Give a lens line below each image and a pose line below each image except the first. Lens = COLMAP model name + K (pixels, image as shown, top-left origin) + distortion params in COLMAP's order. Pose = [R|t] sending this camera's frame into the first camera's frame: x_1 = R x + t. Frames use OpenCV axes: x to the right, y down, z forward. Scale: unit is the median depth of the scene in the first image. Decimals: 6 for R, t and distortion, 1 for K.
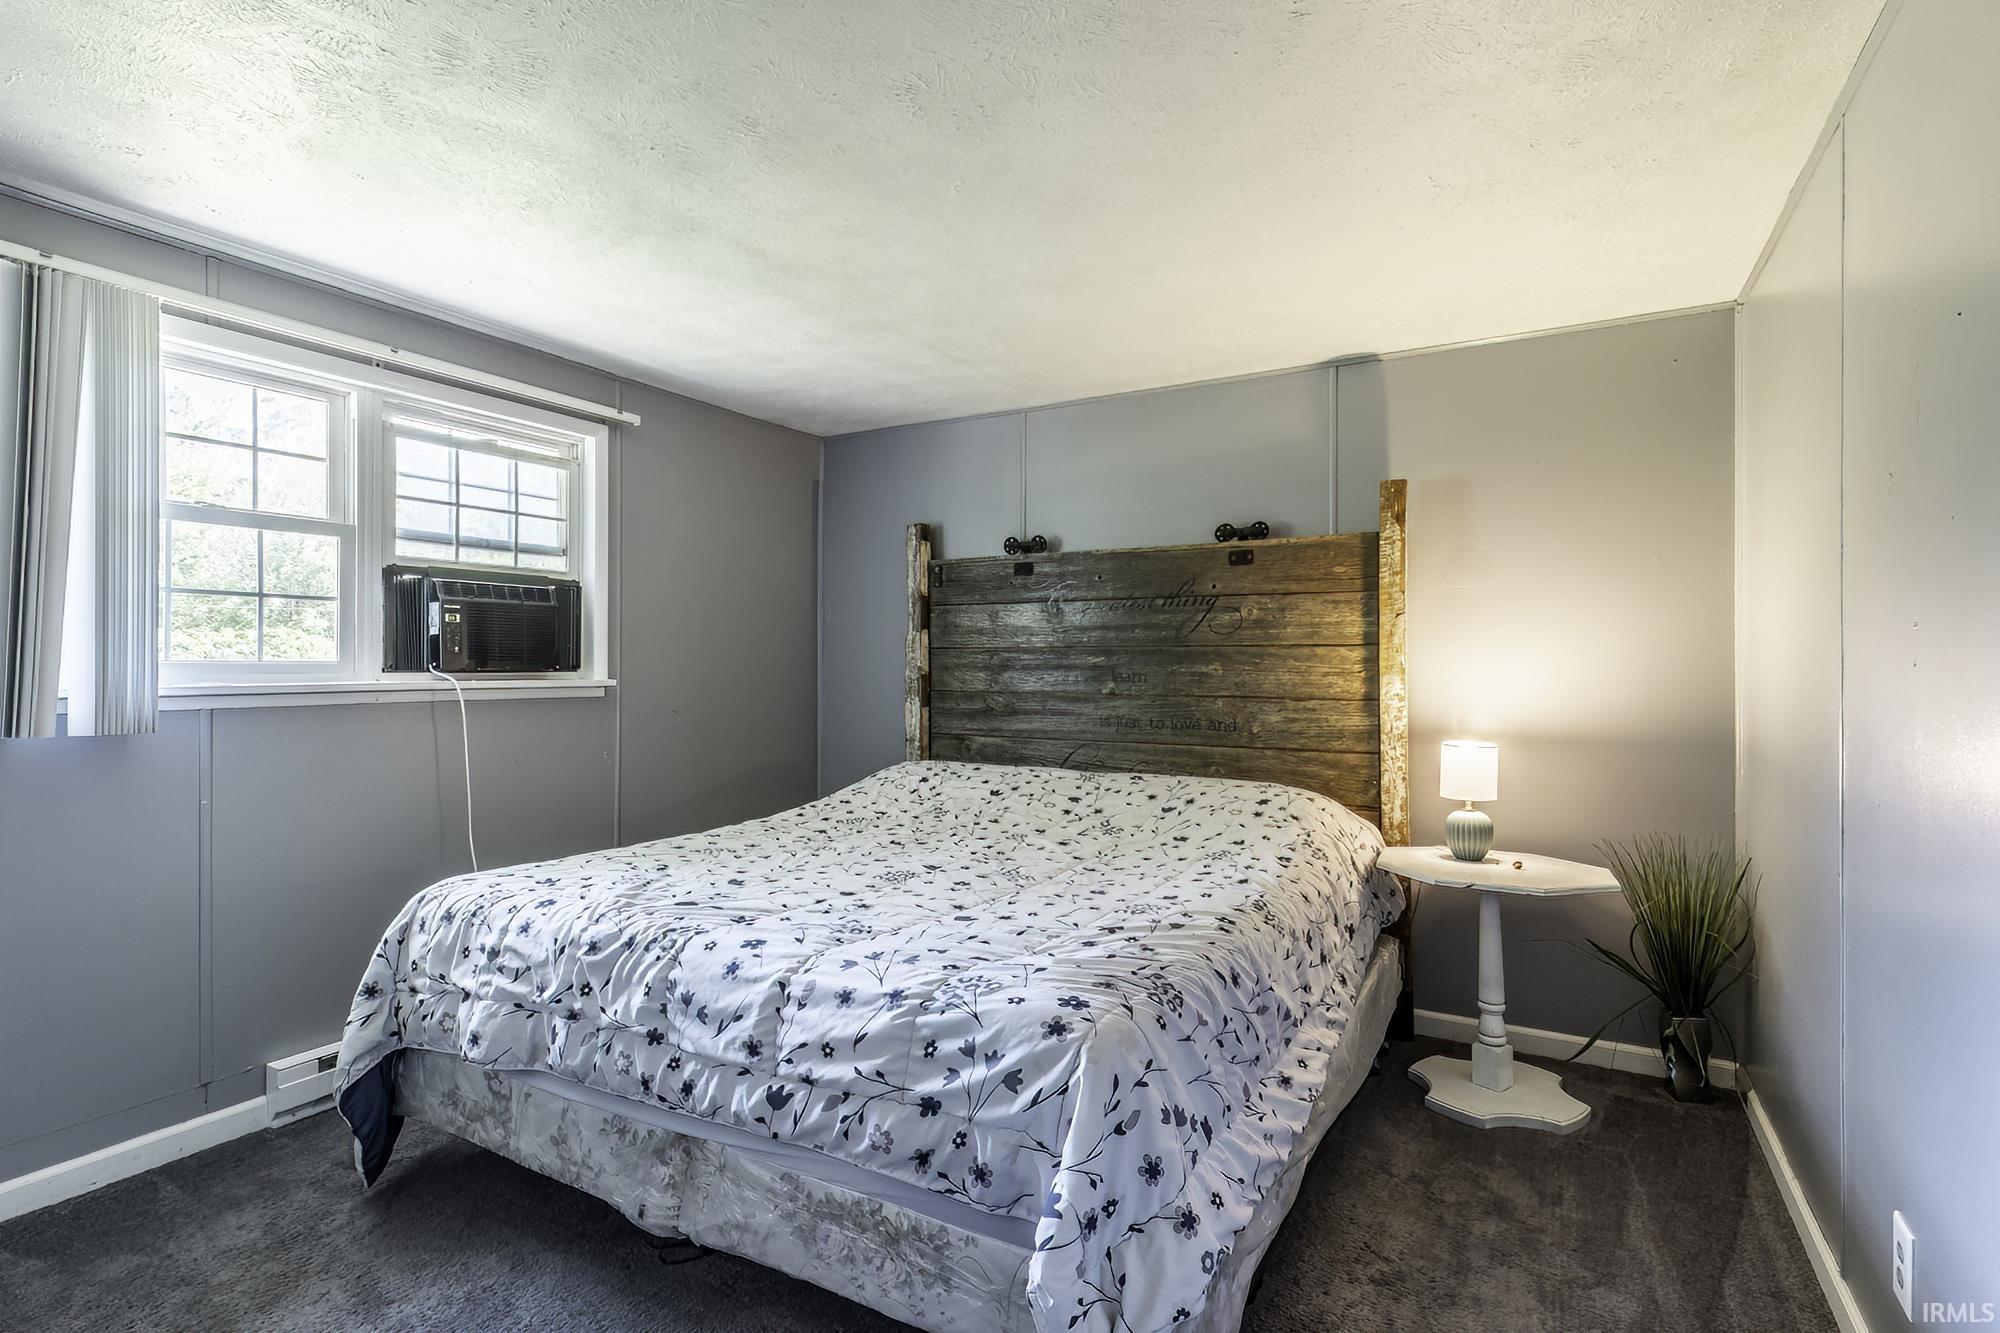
lens RADIAL K [[955.1, 0, 1003.1], [0, 955.1, 669.9], [0, 0, 1]] dist [-0.000594, 0.000096]
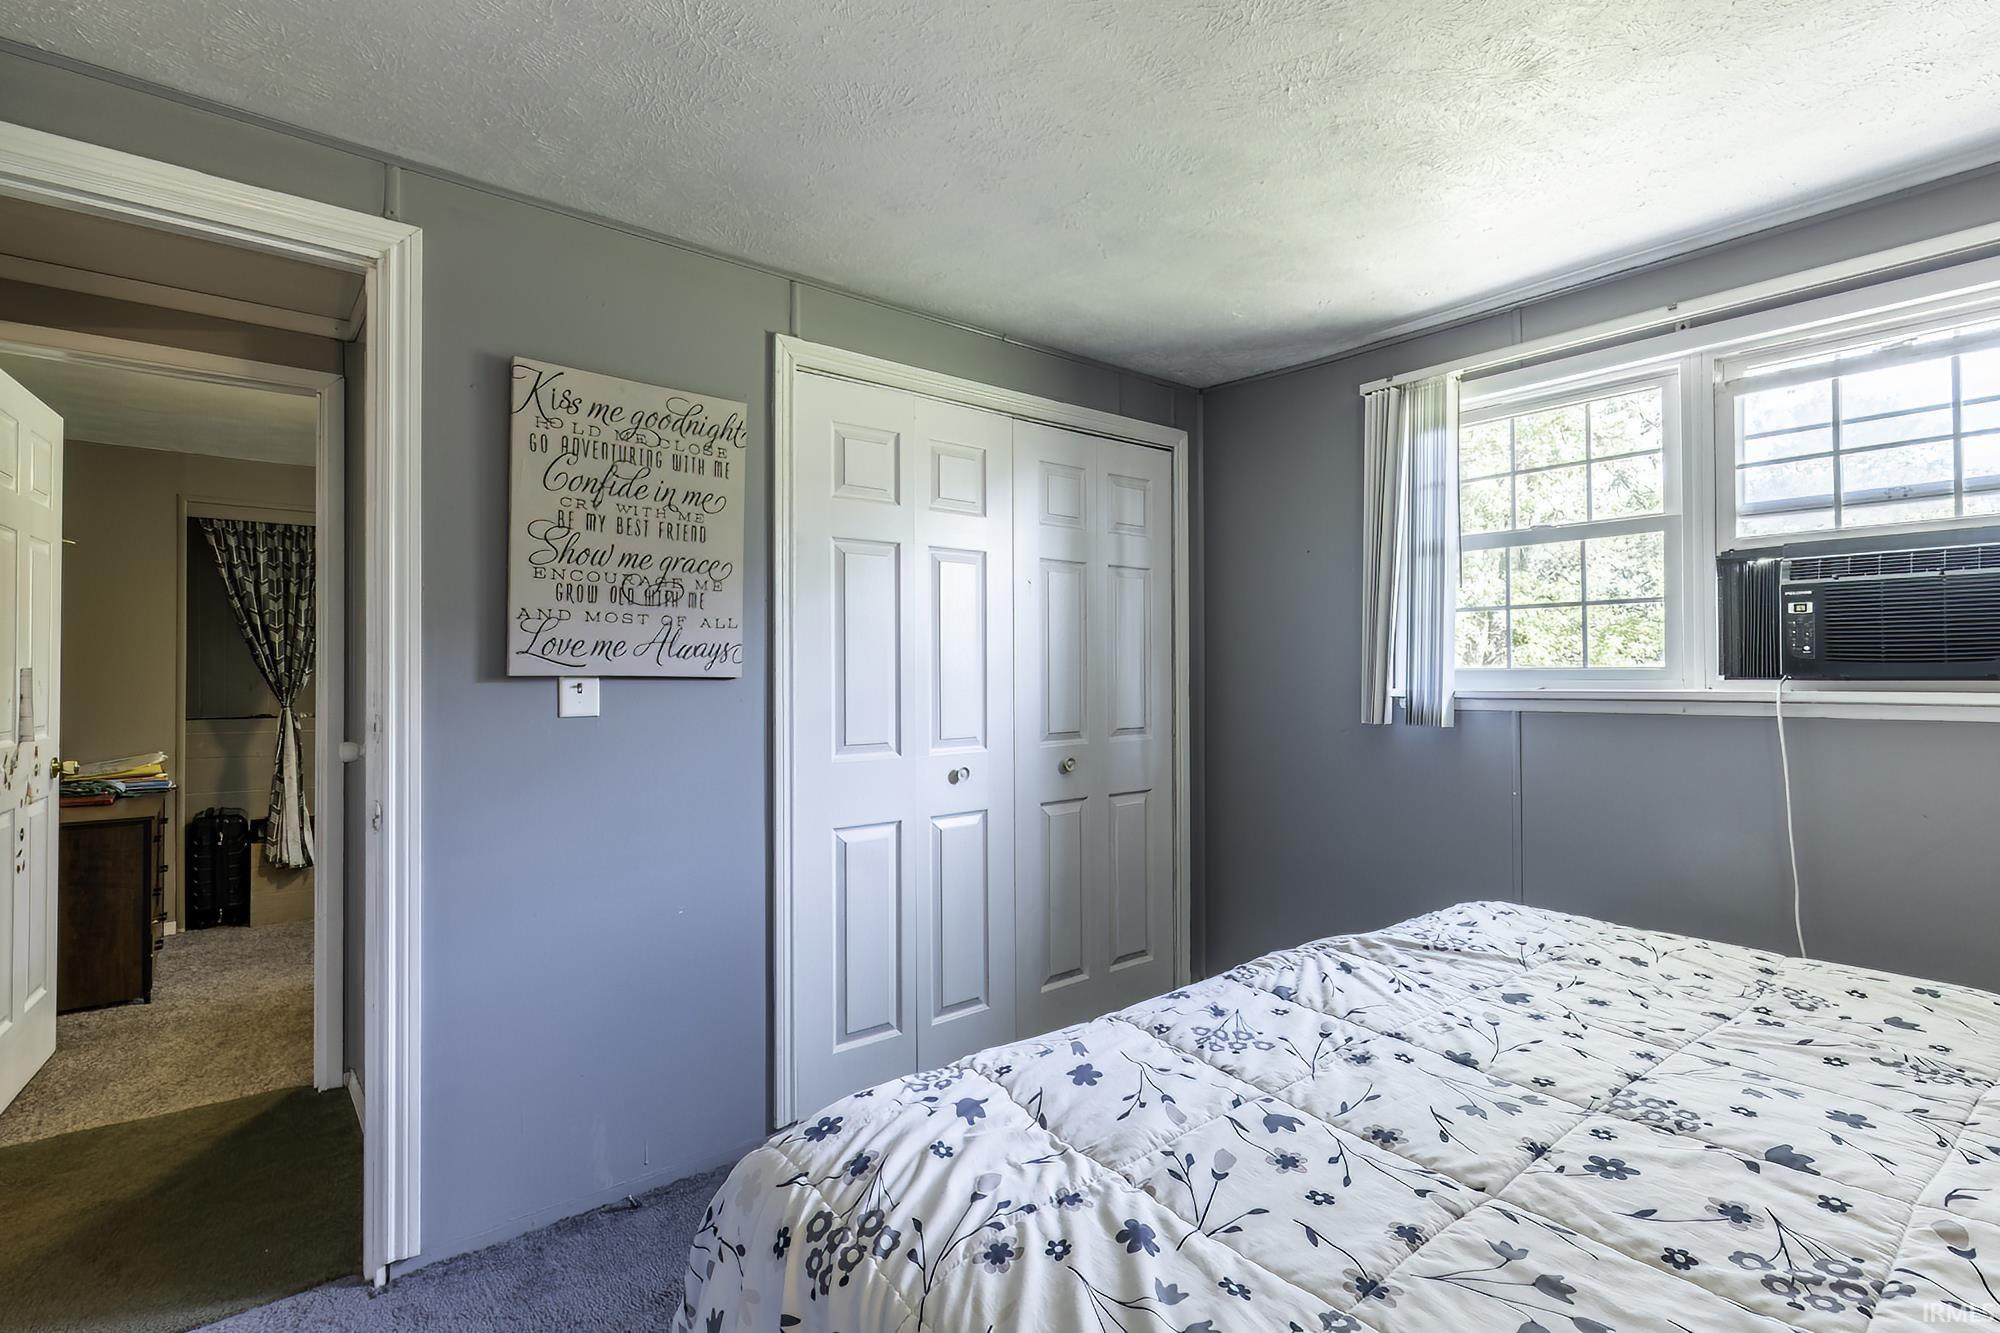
lens RADIAL K [[955.1, 0, 1003.1], [0, 955.1, 669.9], [0, 0, 1]] dist [-0.000594, 0.000096]
pose [[-0.346456, -0.000758, -0.938066, 0.377940], [0.004735, 0.999986, -0.002556, -0.006639], [0.938054, -0.005327, -0.346447, 0.715337]]
